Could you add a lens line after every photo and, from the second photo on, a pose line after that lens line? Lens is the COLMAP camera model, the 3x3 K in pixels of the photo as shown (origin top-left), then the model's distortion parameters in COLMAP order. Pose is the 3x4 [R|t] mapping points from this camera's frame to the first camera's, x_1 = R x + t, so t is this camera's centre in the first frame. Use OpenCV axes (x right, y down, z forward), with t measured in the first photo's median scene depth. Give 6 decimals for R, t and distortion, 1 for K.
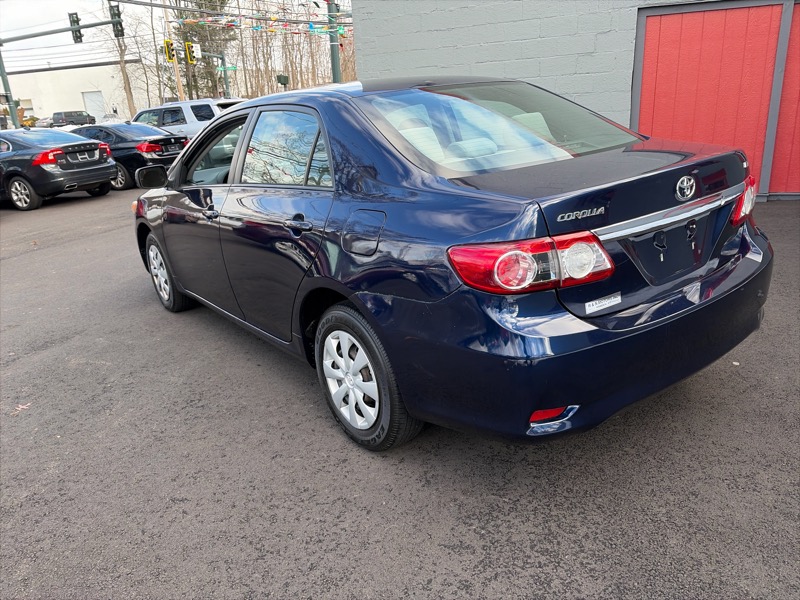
lens RADIAL K [[603.1, 0, 404.5], [0, 603.1, 301.3], [0, 0, 1]] dist [0.045079, -0.038568]
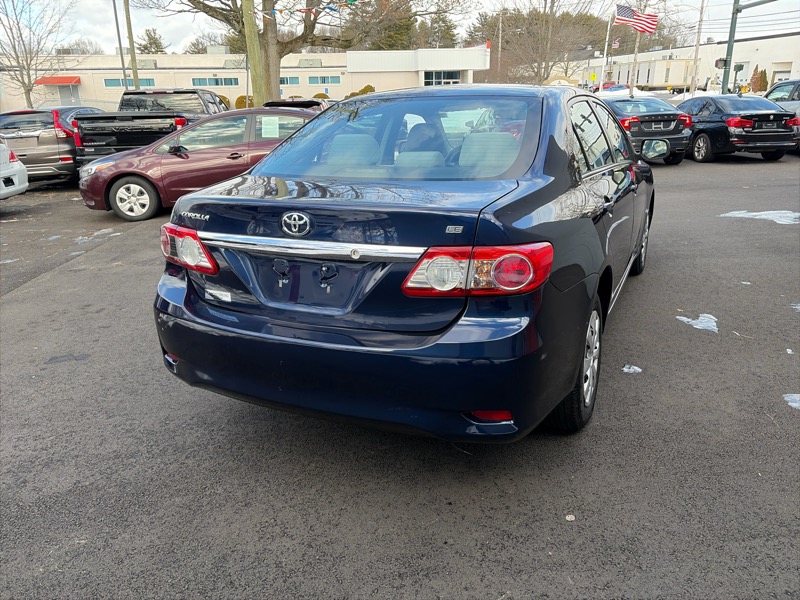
lens RADIAL K [[603.1, 0, 409.0], [0, 603.1, 289.9], [0, 0, 1]] dist [0.045079, -0.038568]
pose [[0.462419, 0.325241, -0.824856, 0.702954], [-0.291363, 0.934371, 0.205083, -0.172217], [0.837423, 0.145498, 0.526834, 0.323700]]
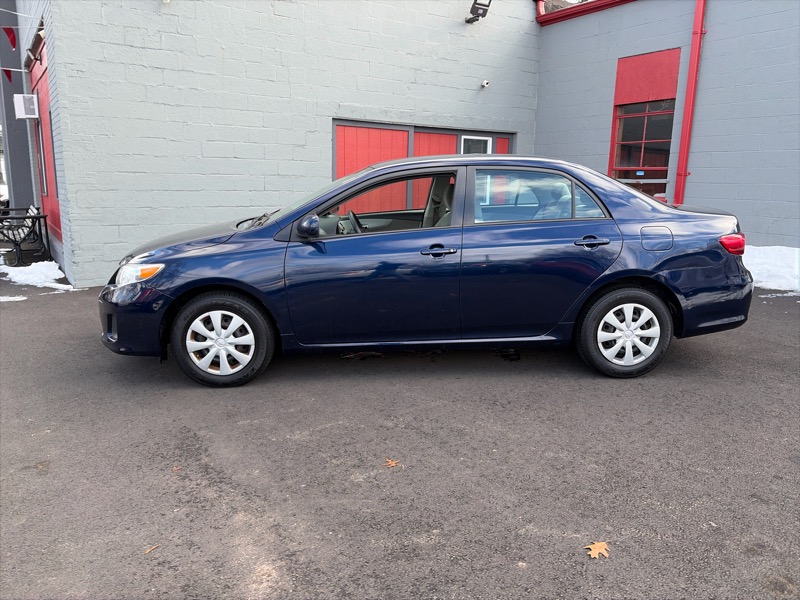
lens RADIAL K [[603.1, 0, 405.5], [0, 603.1, 294.6], [0, 0, 1]] dist [0.045079, -0.038568]
pose [[0.548970, -0.090289, 0.830951, -1.062616], [0.220470, 0.974583, -0.039758, -0.024746], [-0.806242, 0.205025, 0.554923, 0.341669]]
